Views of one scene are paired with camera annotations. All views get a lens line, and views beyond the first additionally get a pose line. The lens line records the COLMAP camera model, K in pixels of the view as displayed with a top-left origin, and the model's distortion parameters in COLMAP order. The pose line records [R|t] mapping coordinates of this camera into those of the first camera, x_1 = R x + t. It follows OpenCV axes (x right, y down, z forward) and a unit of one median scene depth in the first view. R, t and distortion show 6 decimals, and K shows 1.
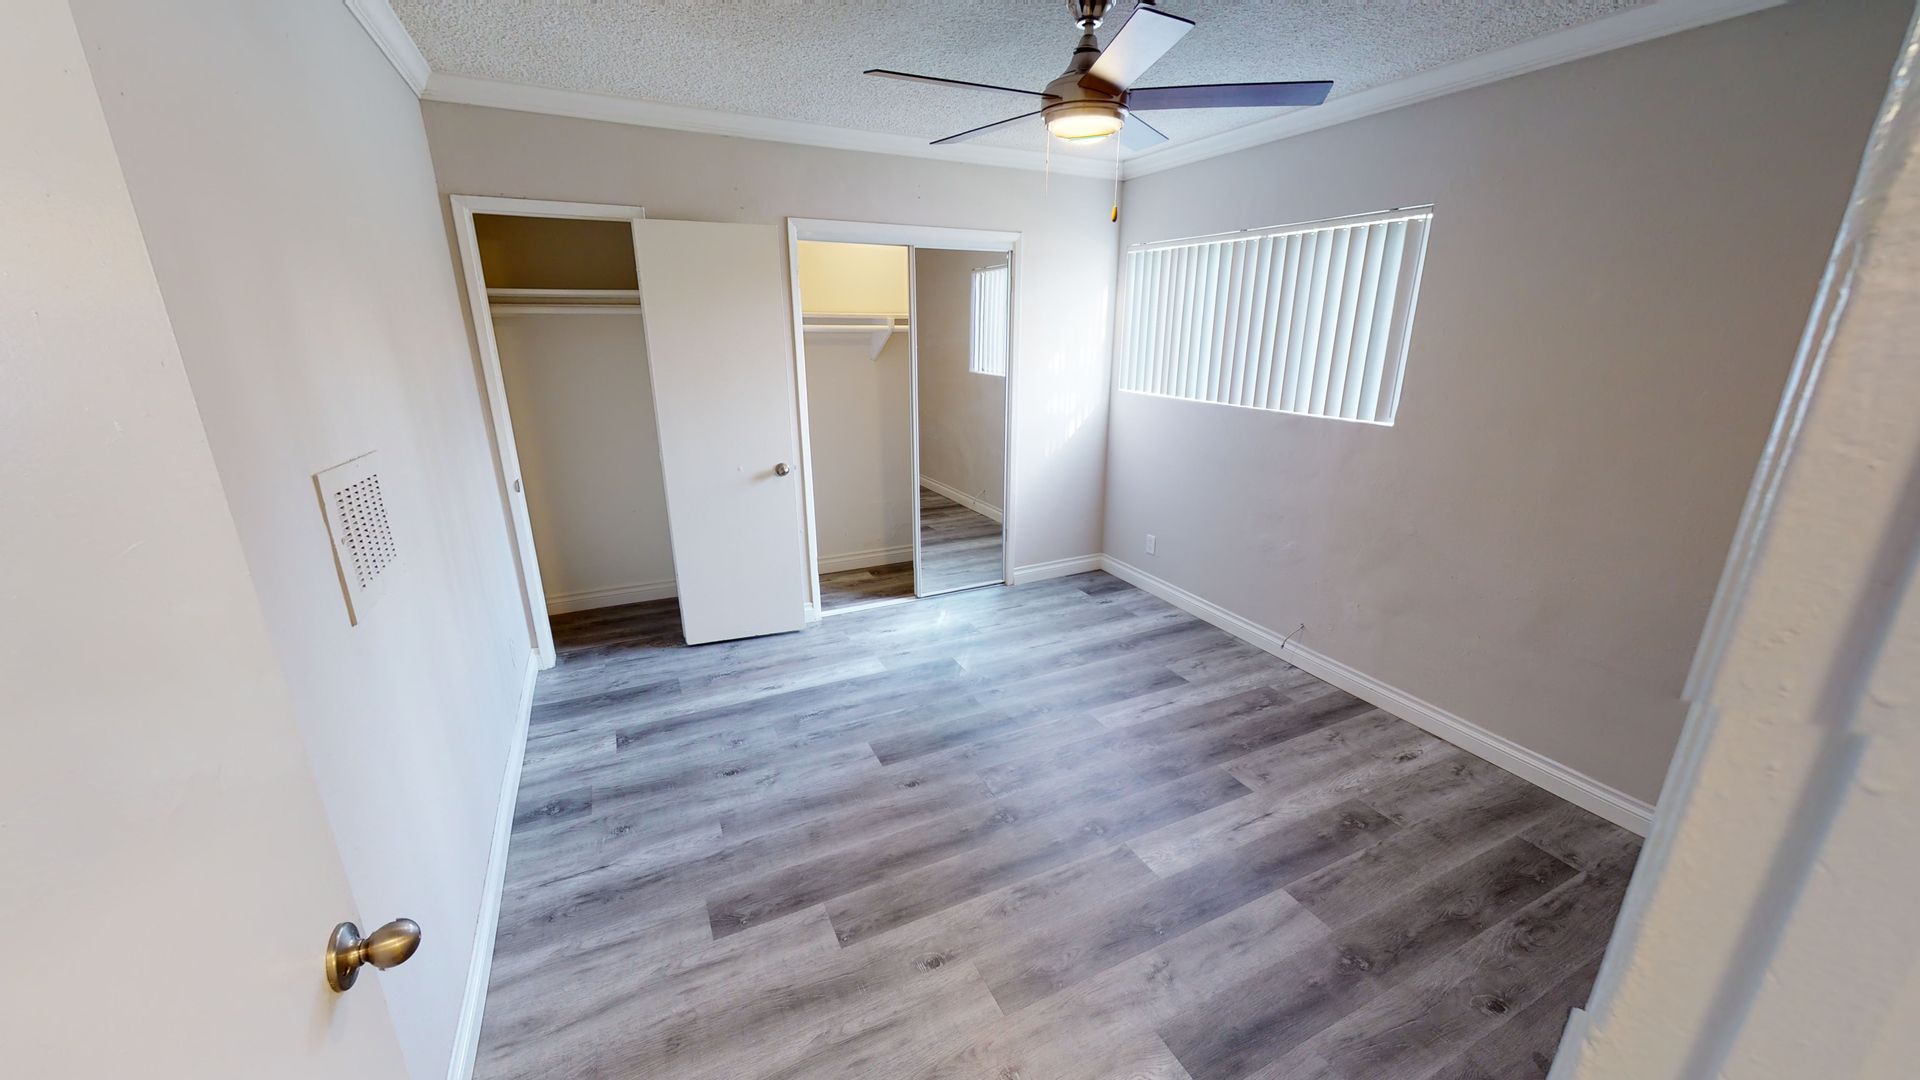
lens RADIAL K [[702.3, 0, 963.7], [0, 702.3, 549.0], [0, 0, 1]] dist [-0.000917, -0.000085]
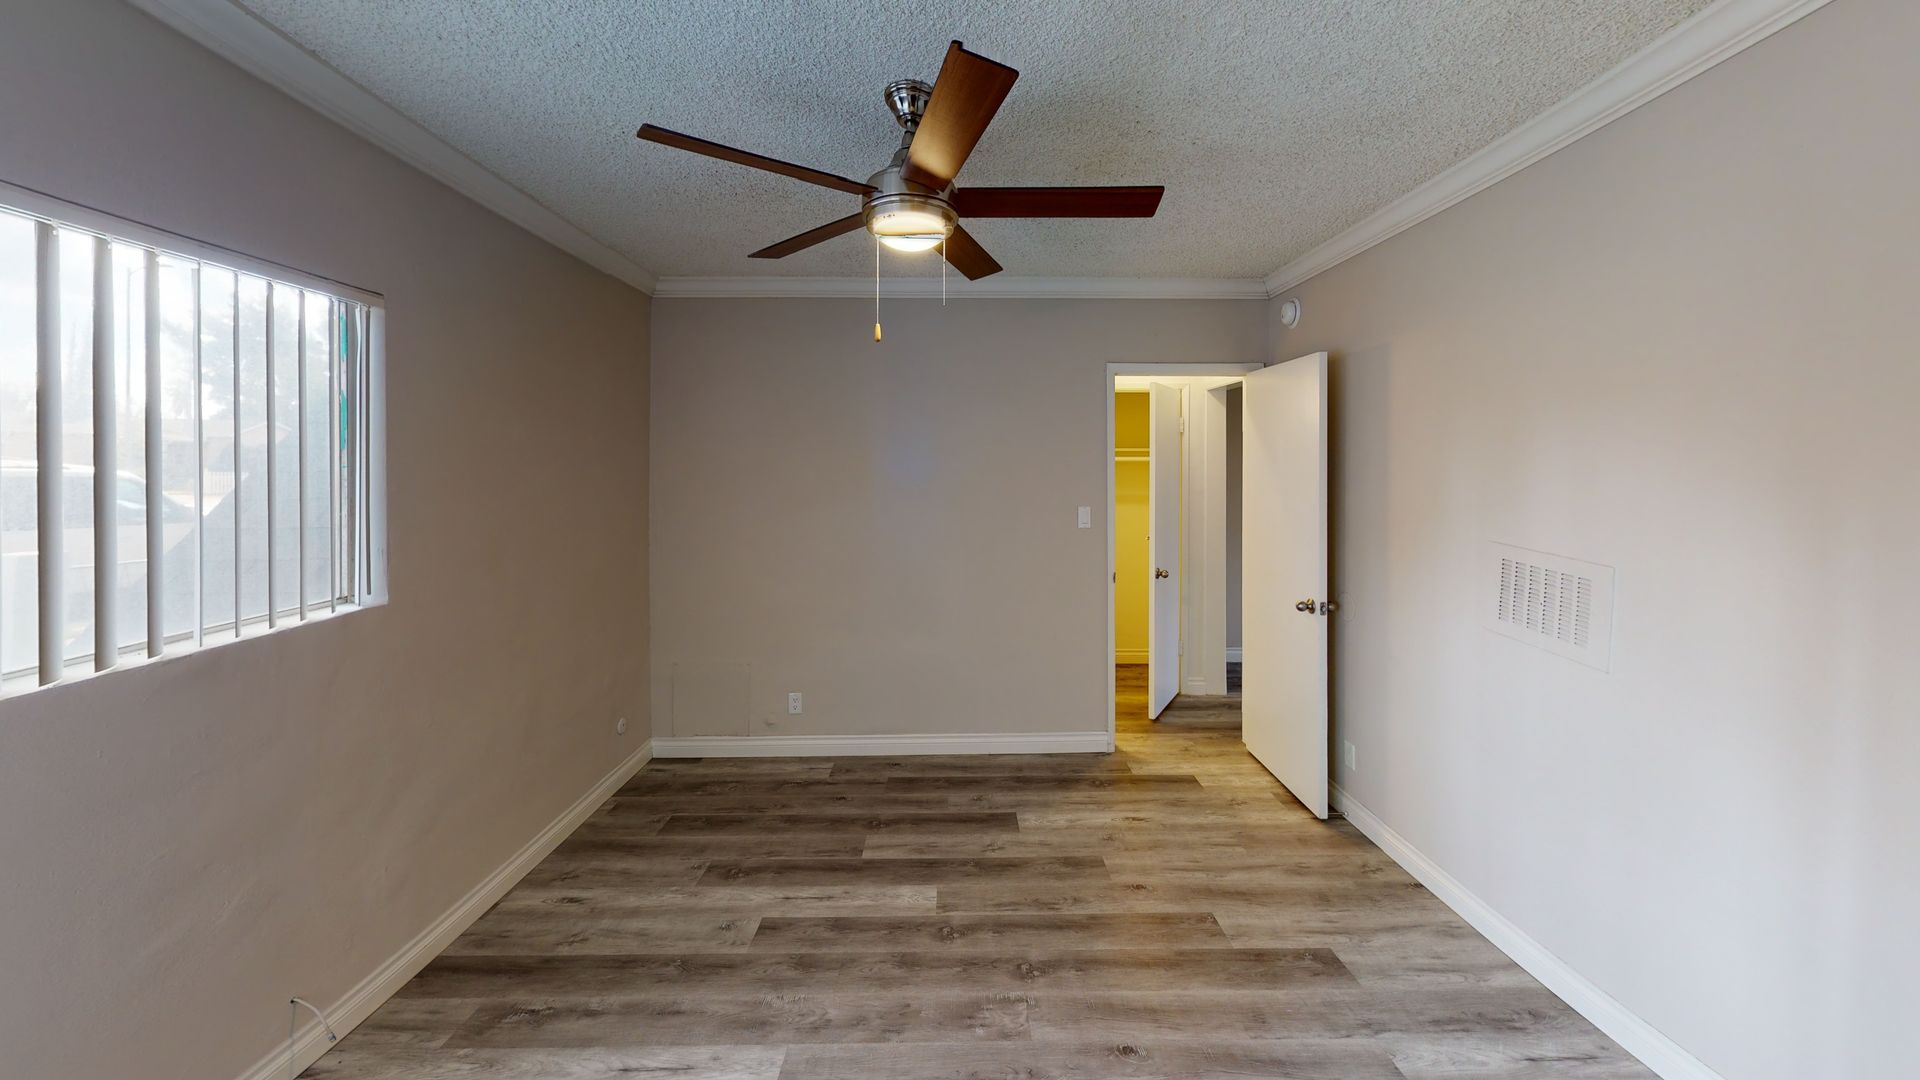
lens RADIAL K [[702.3, 0, 967.4], [0, 702.3, 529.4], [0, 0, 1]] dist [-0.000917, -0.000085]
pose [[-0.910216, -0.021558, 0.413572, -0.237885], [0.125685, 0.937163, 0.325467, -0.460511], [-0.394601, 0.348225, -0.850311, 1.699596]]
